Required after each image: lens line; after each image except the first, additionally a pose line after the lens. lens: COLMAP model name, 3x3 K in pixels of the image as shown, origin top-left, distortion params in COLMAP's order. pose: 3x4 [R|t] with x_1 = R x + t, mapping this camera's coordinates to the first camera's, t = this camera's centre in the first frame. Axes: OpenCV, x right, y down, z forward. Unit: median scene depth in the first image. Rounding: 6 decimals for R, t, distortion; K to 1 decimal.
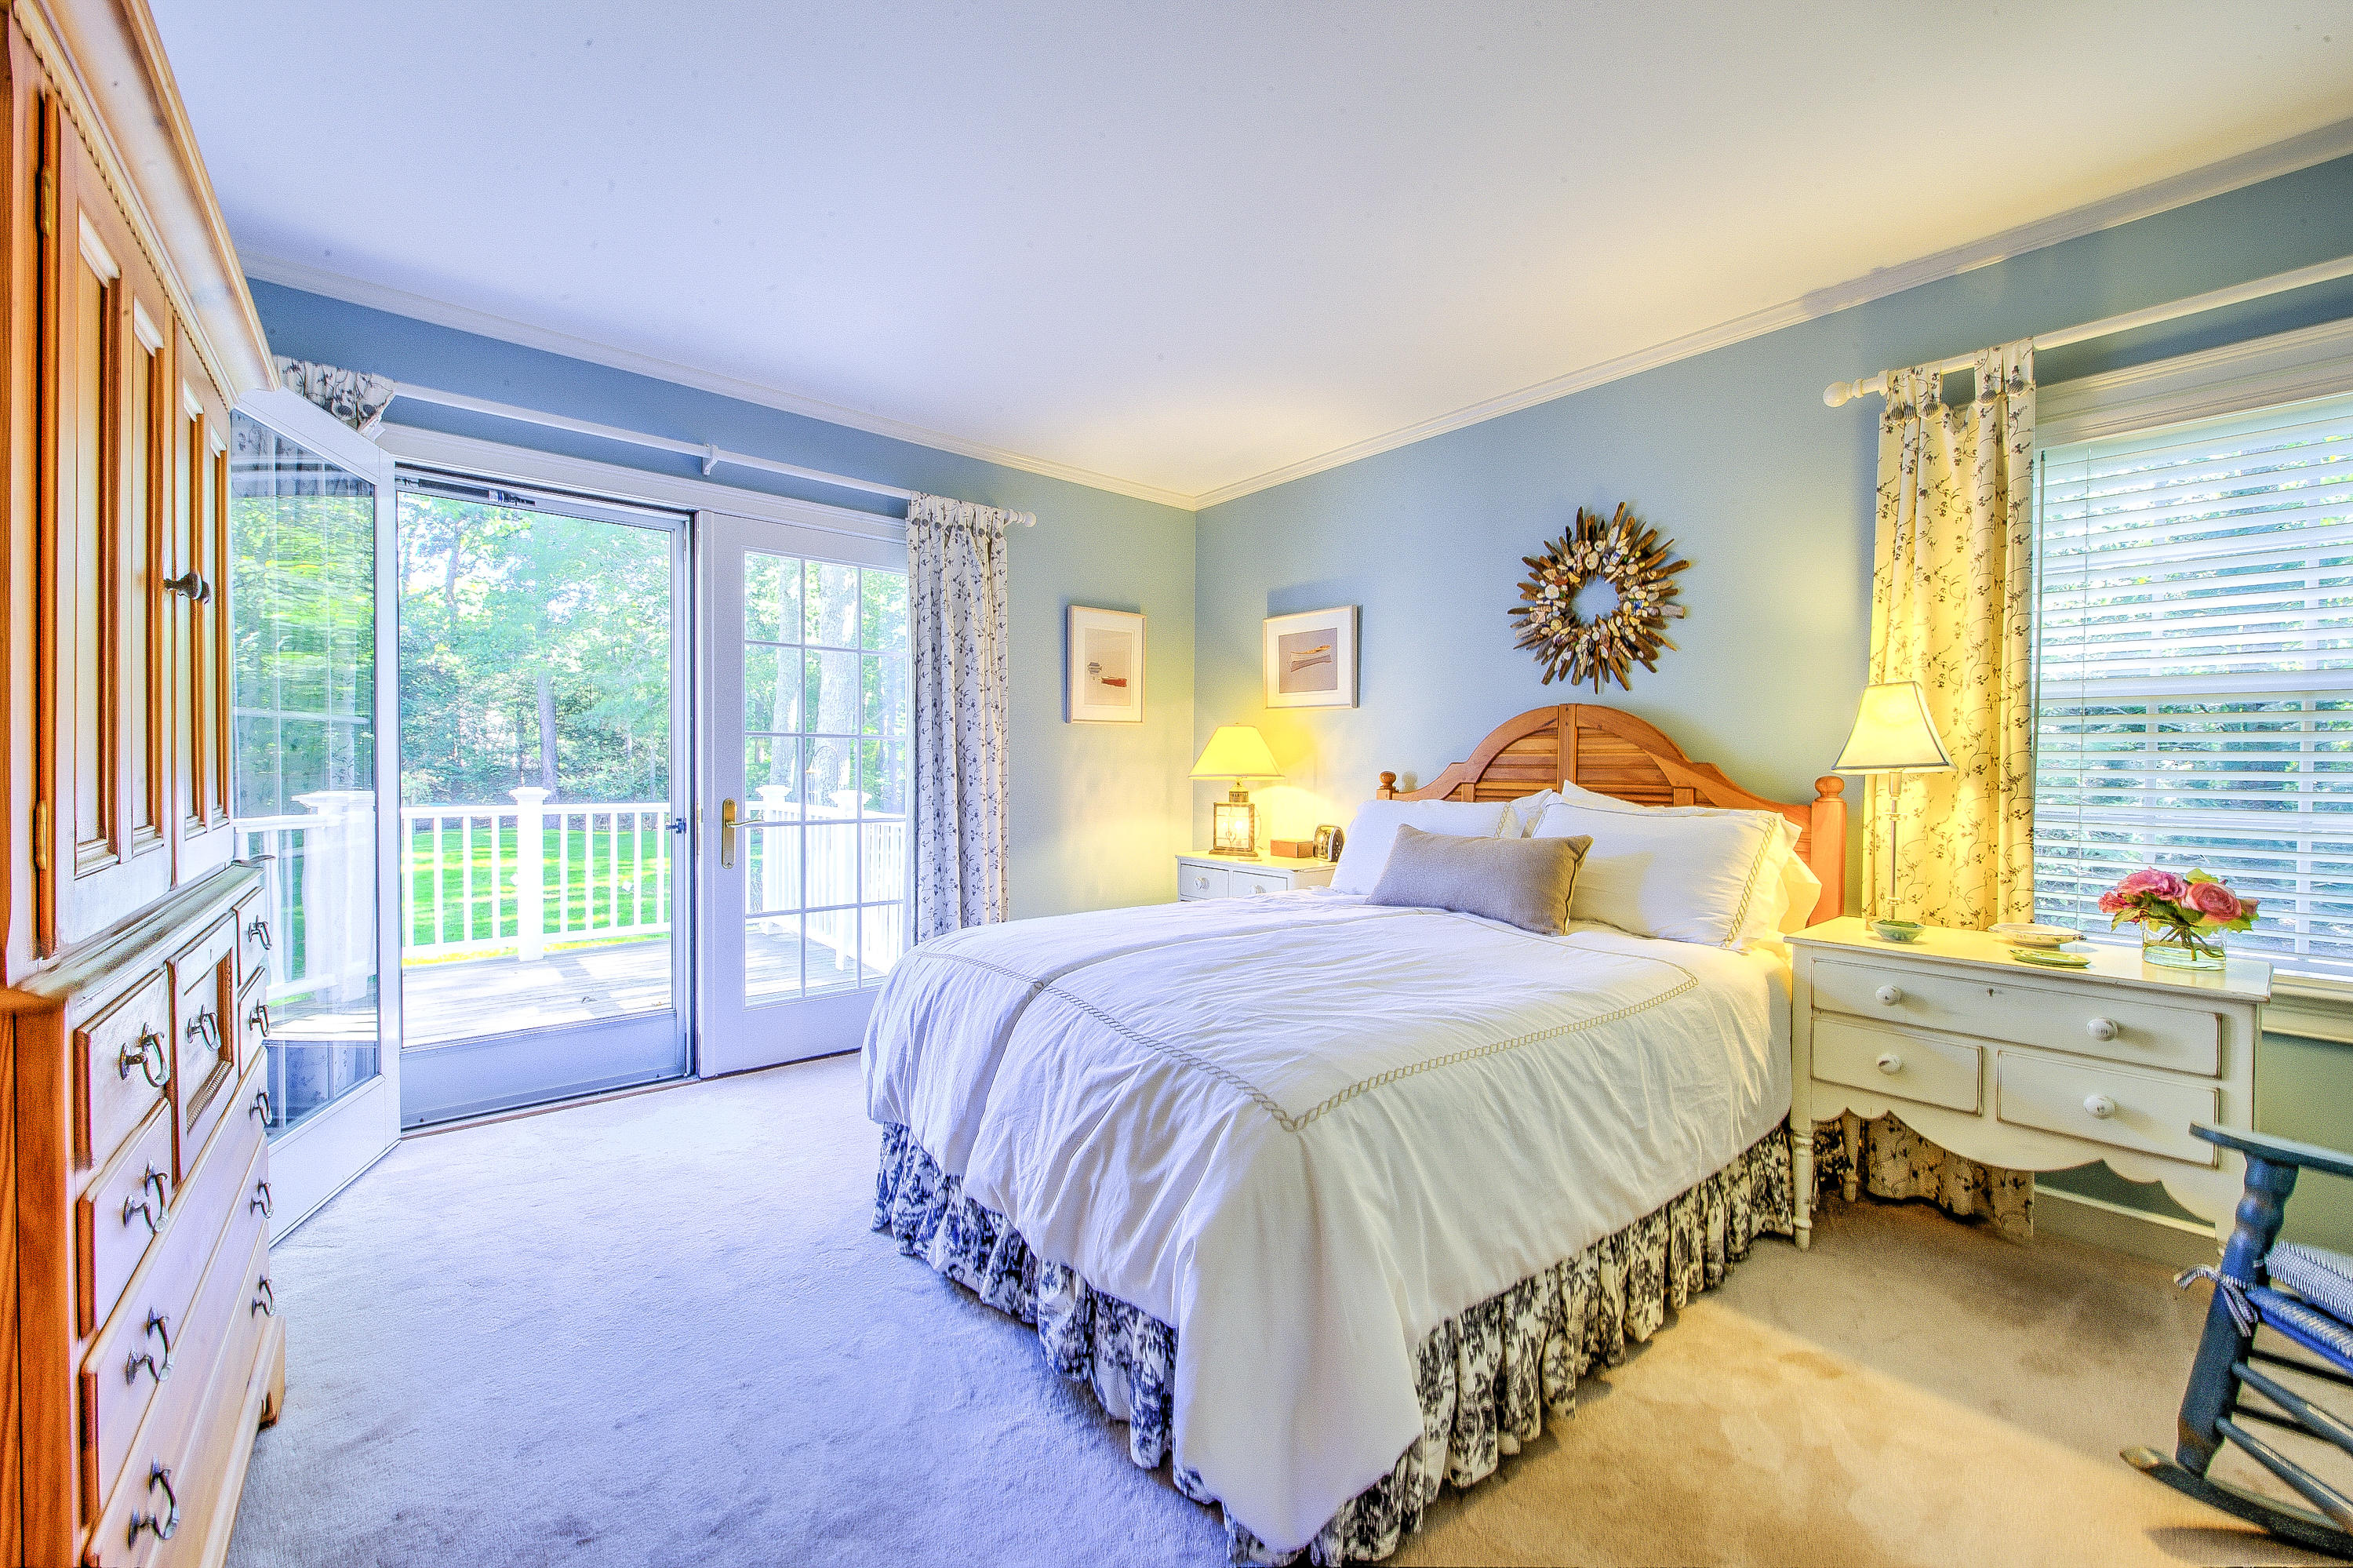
lens RADIAL K [[936.1, 0, 1182.9], [0, 936.1, 778.6], [0, 0, 1]] dist [-0.001673, -0.001319]
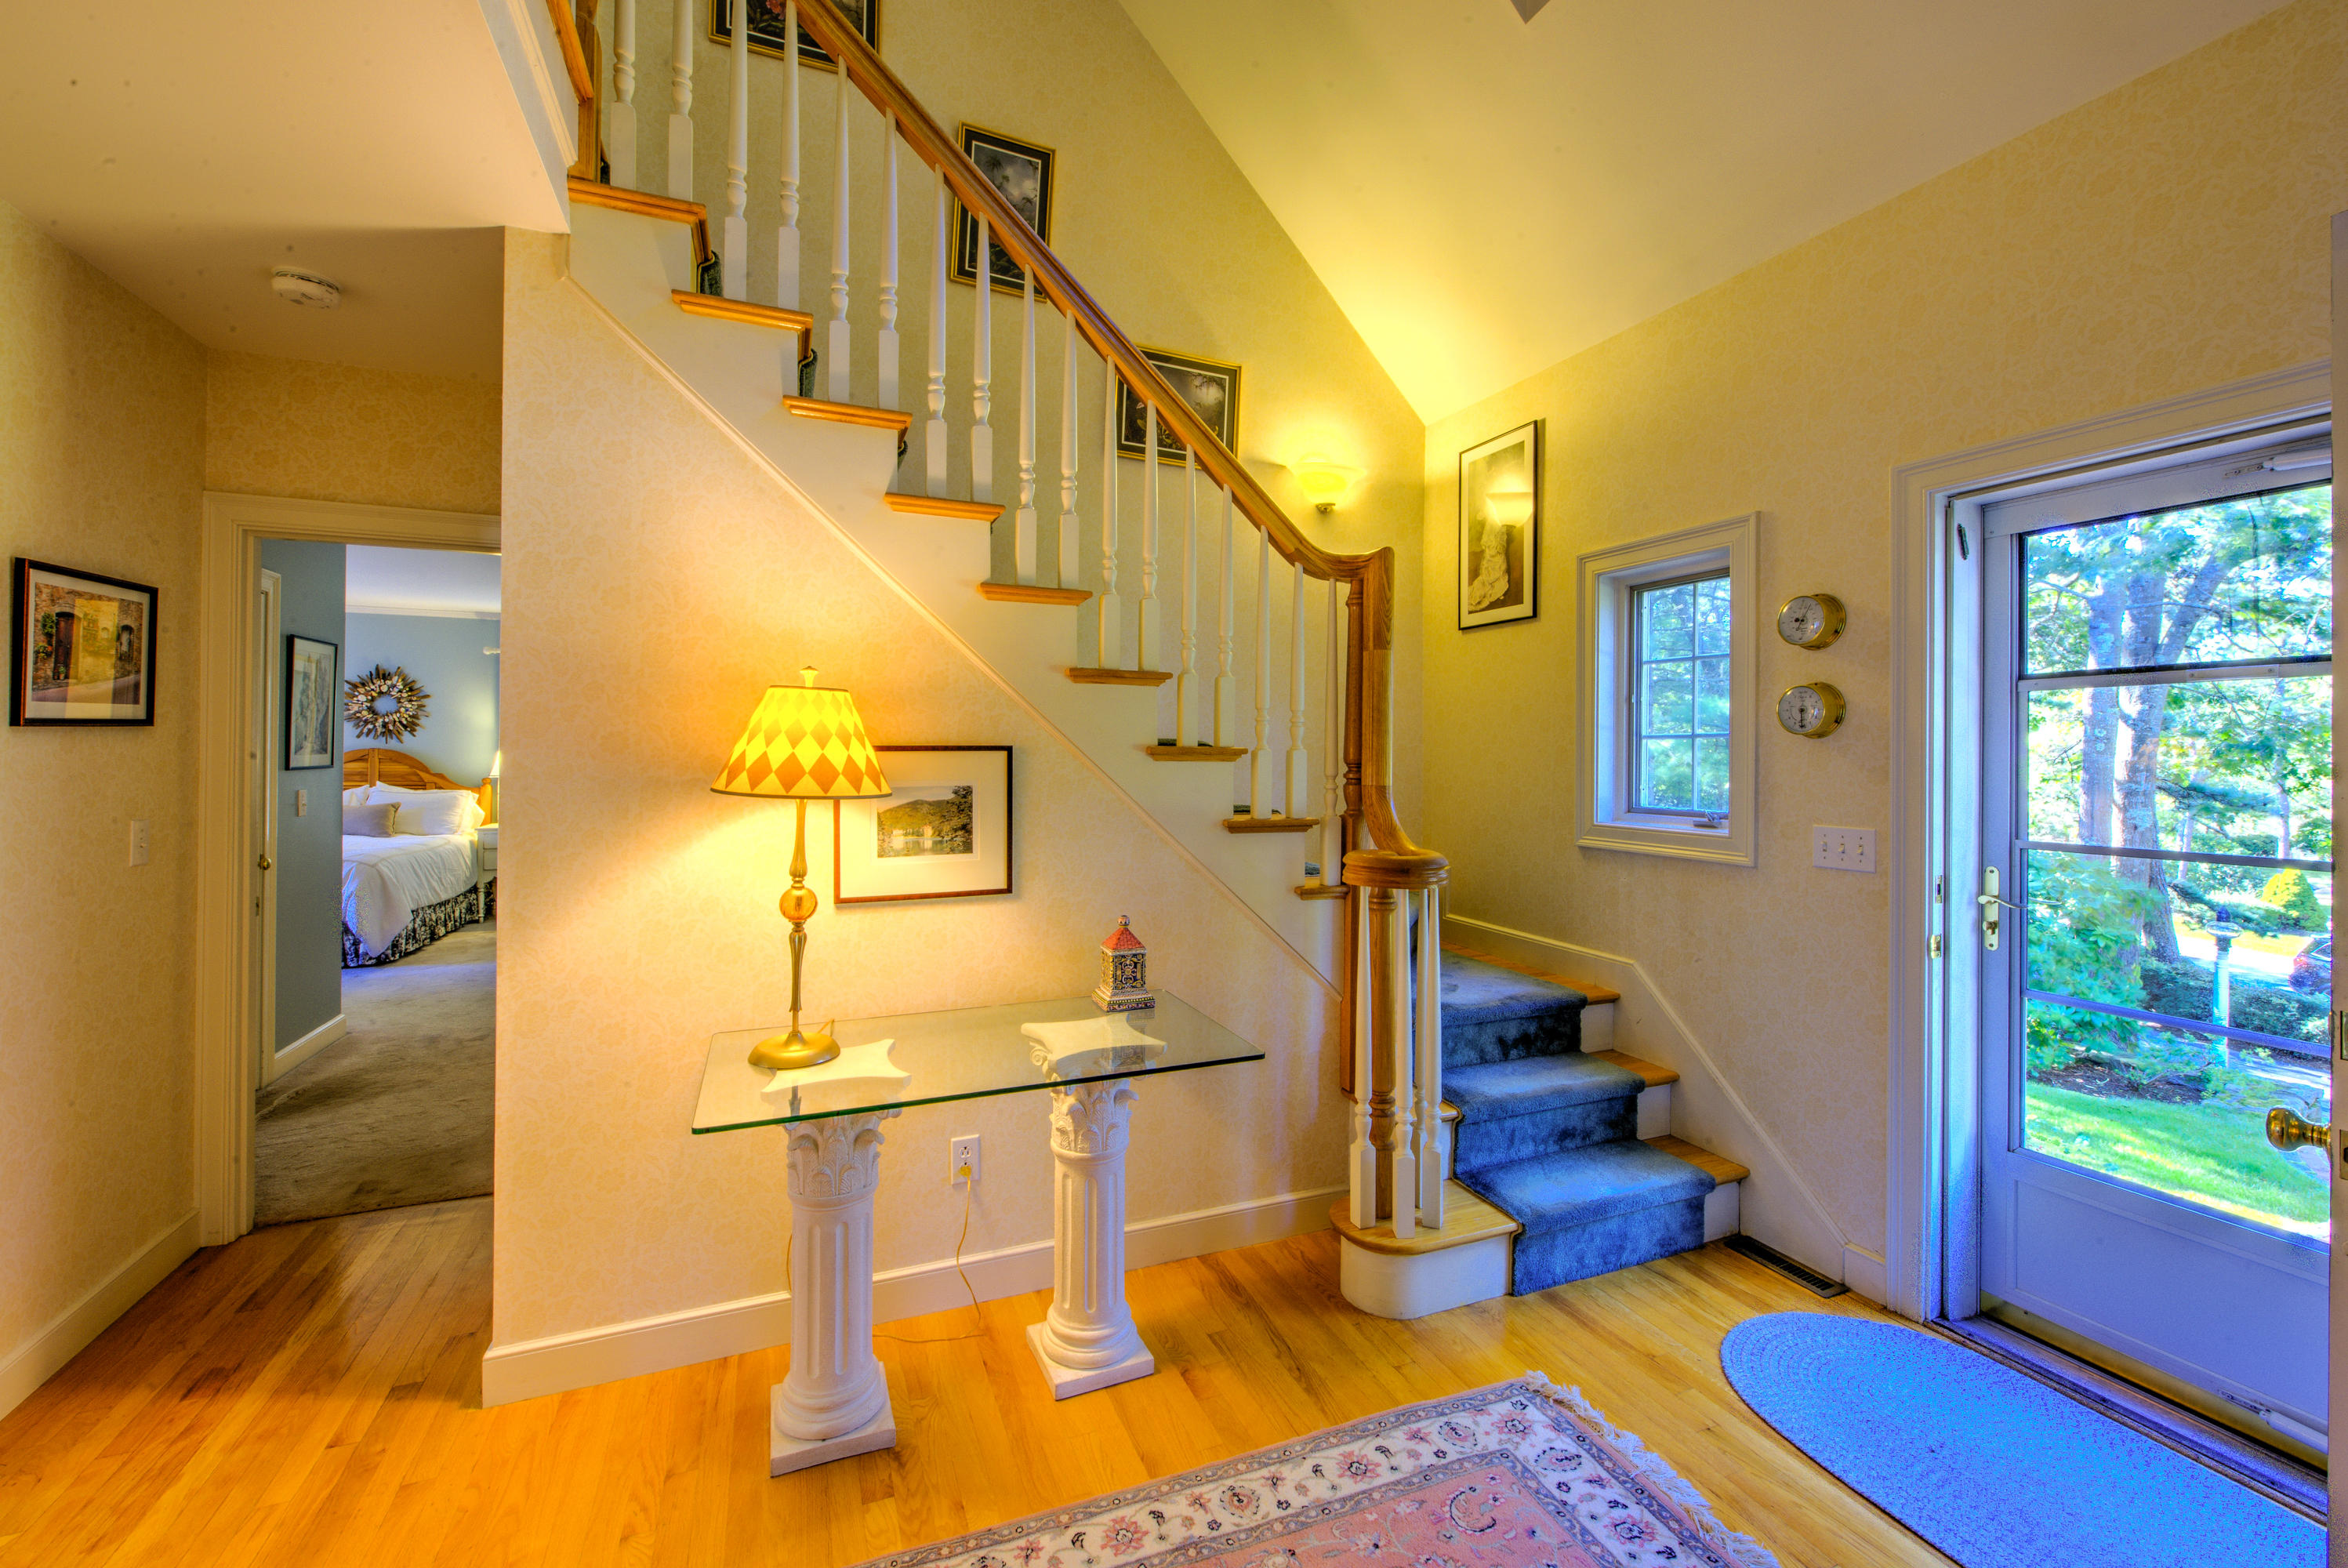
lens RADIAL K [[934.1, 0, 1168.9], [0, 934.1, 758.3], [0, 0, 1]] dist [-0.001673, -0.001319]
pose [[0.302456, -0.004079, 0.953155, -1.267812], [0.001486, 0.999992, 0.003808, -0.062214], [-0.953162, 0.000265, 0.302460, -1.683751]]
